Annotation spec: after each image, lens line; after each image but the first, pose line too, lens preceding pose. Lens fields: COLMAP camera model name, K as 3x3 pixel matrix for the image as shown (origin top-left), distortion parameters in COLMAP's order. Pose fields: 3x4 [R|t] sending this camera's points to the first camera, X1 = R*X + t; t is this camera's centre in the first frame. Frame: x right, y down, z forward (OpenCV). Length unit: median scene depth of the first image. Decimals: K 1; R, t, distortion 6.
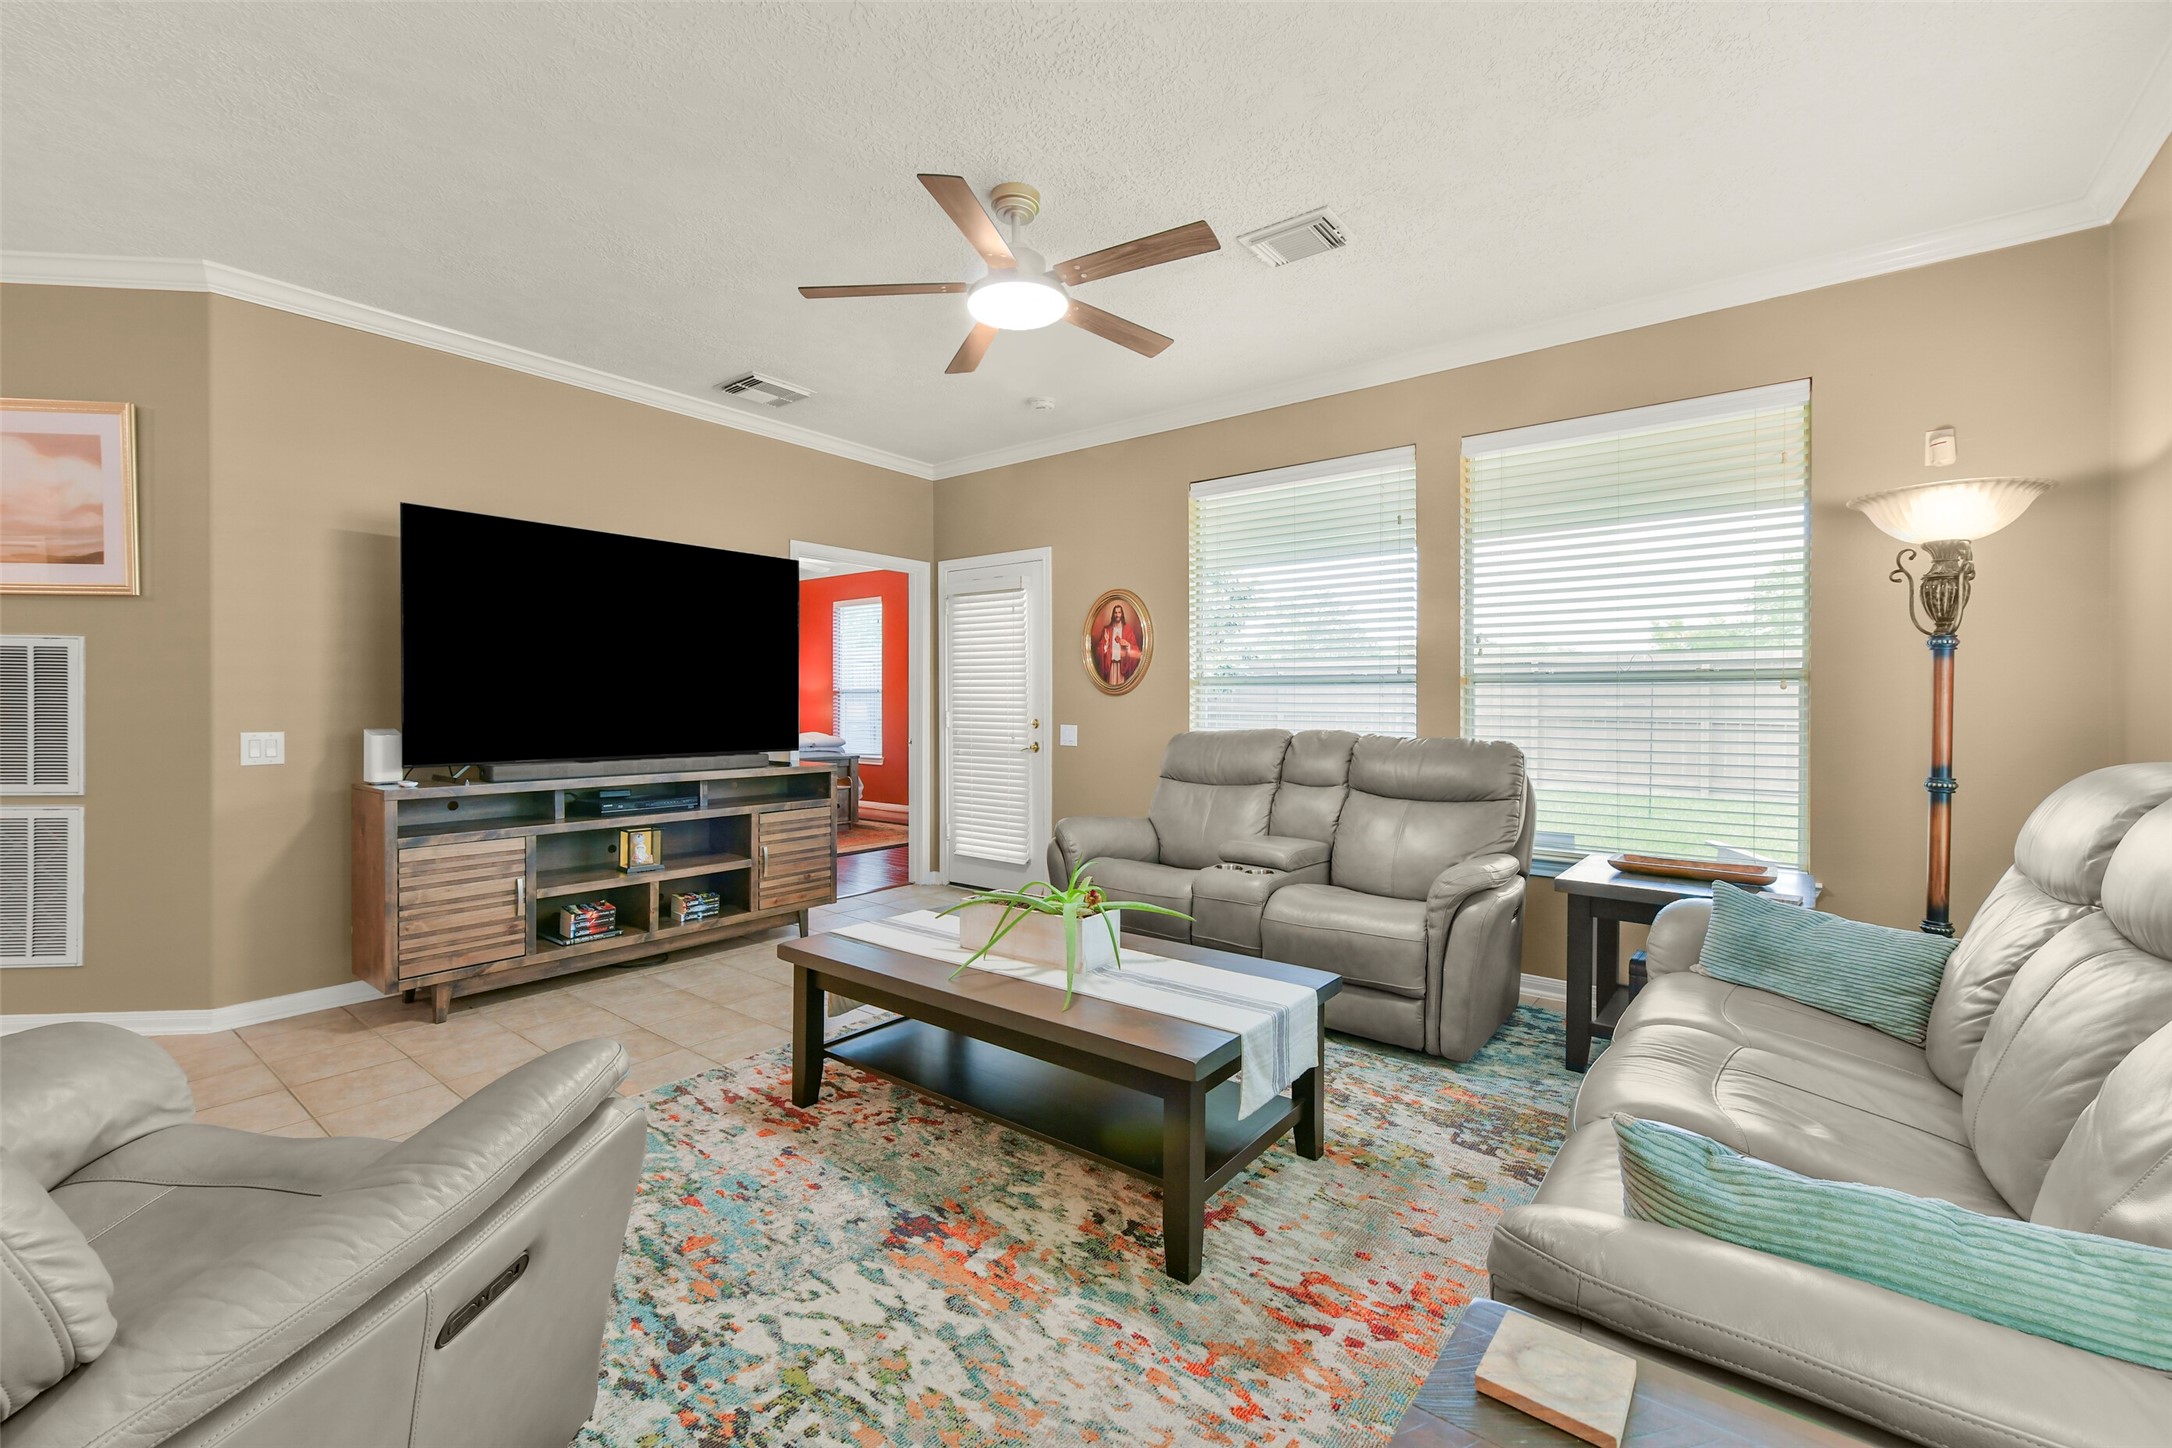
lens RADIAL K [[908.6, 0, 1058.7], [0, 908.6, 702.8], [0, 0, 1]] dist [0.001339, 0.000503]
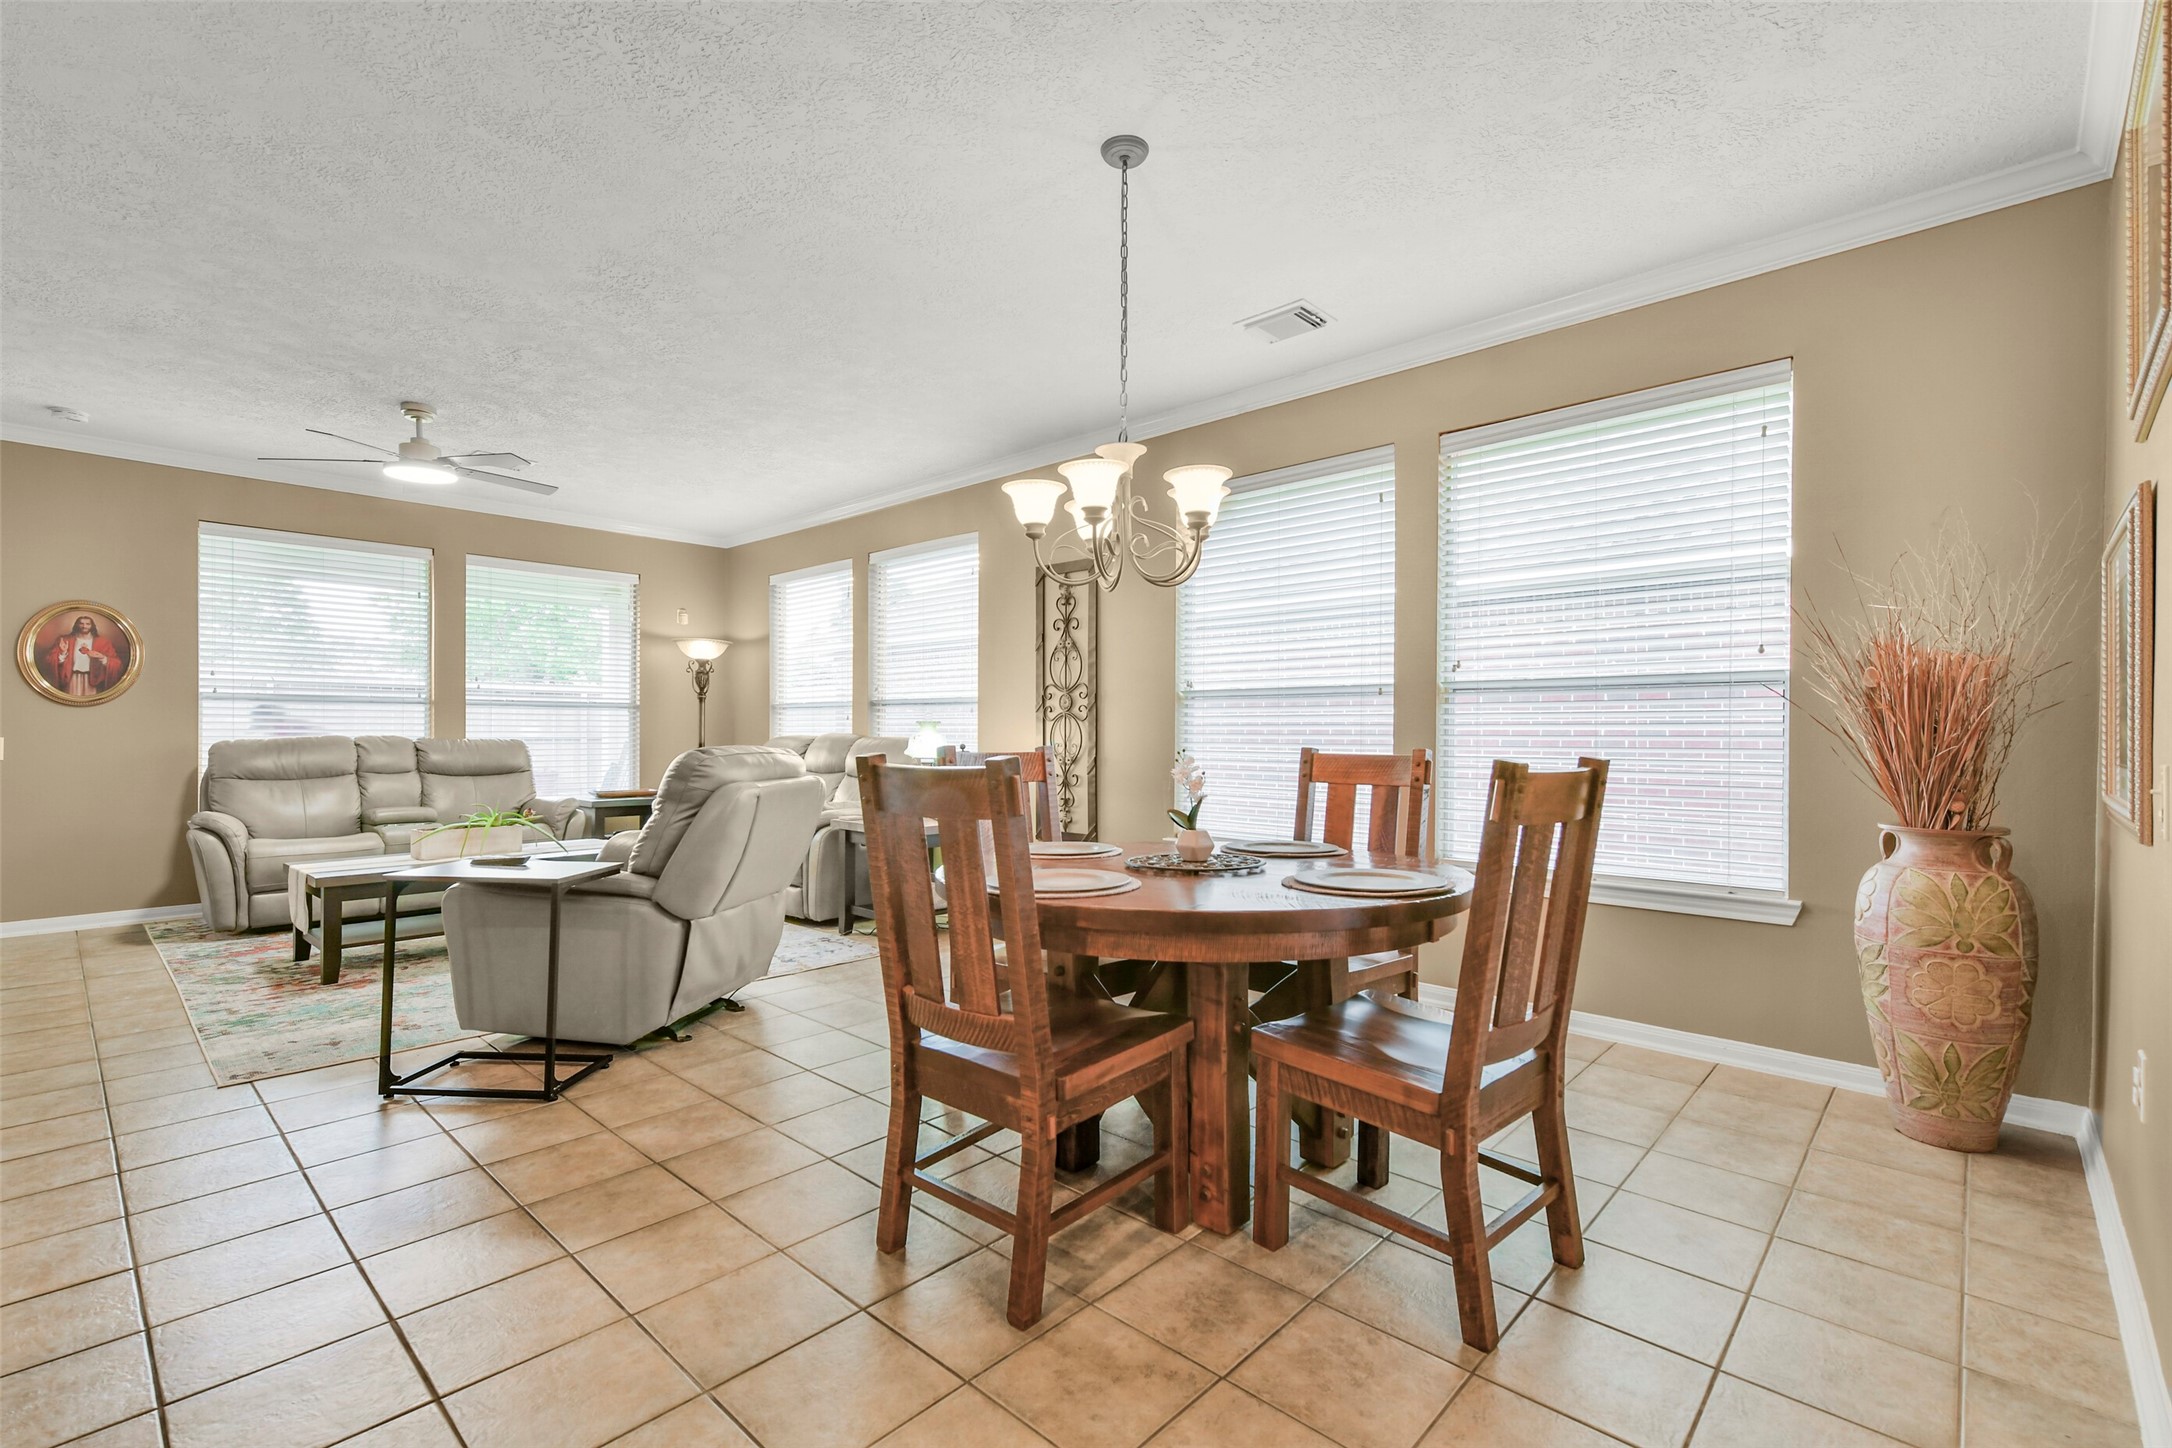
lens RADIAL K [[967.0, 0, 1094.8], [0, 967.0, 730.3], [0, 0, 1]] dist [0.019828, -0.001663]
pose [[0.070838, -0.003906, 0.997480, -1.472554], [-0.005554, 0.999975, 0.004310, 0.011487], [-0.997472, -0.005845, 0.070815, -0.294451]]
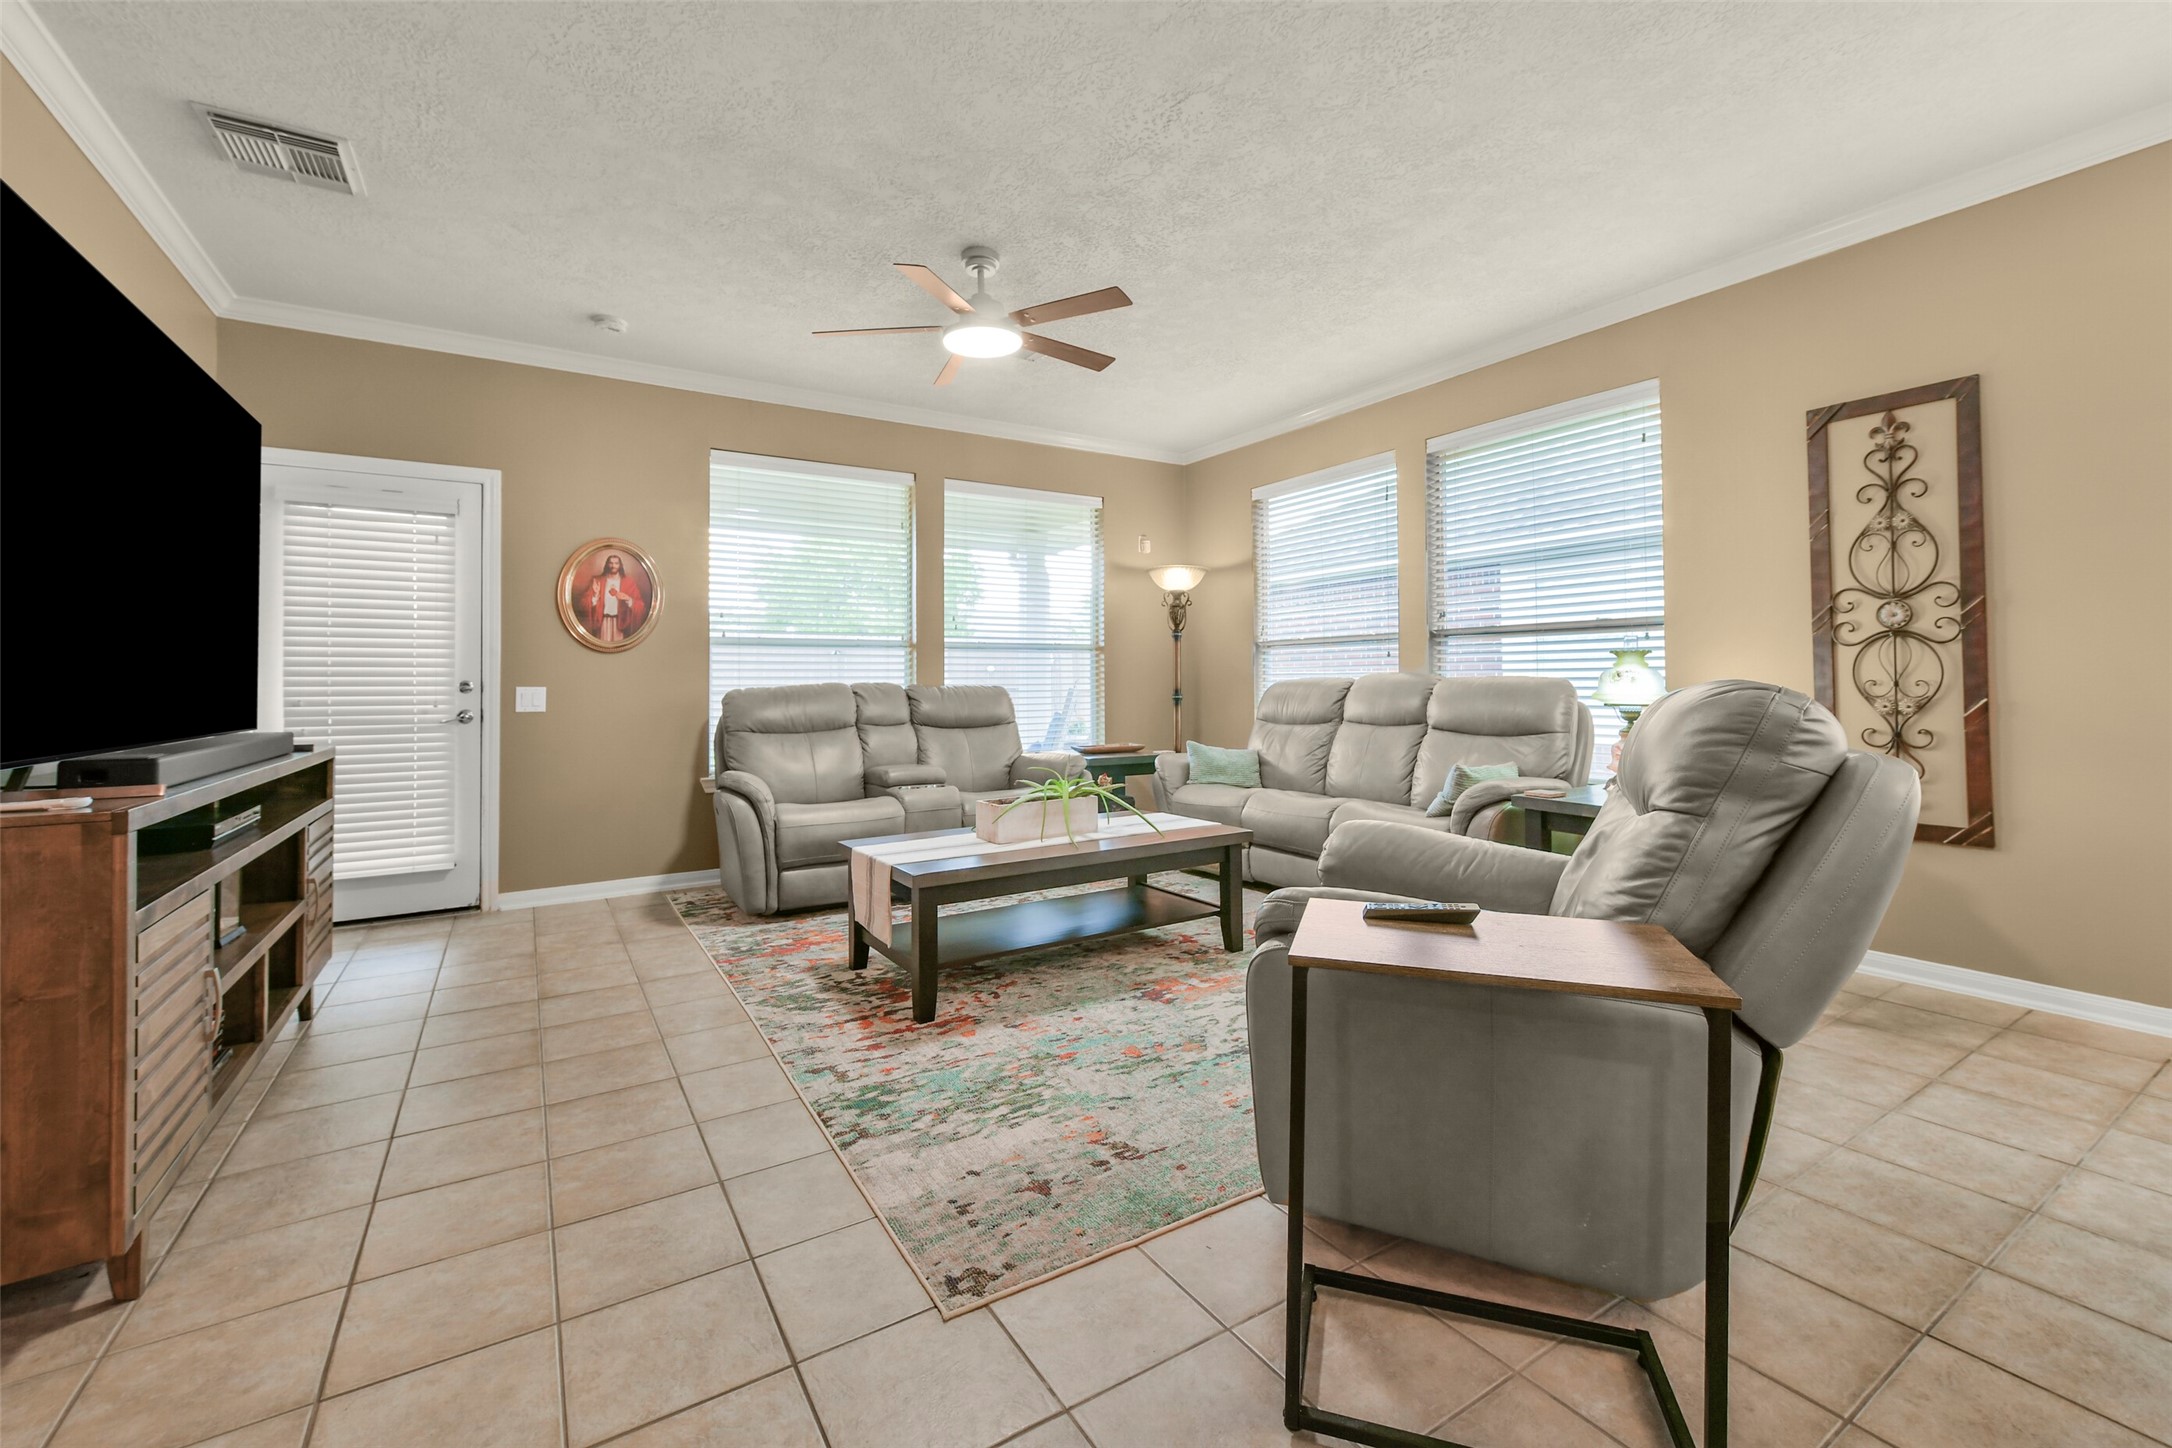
lens RADIAL K [[908.6, 0, 1099.9], [0, 908.6, 659.9], [0, 0, 1]] dist [0.001339, 0.000503]
pose [[0.317208, 0.015482, 0.948230, -1.020416], [0.007690, 0.999792, -0.018896, 0.031349], [-0.948325, 0.013286, 0.317023, 0.378104]]
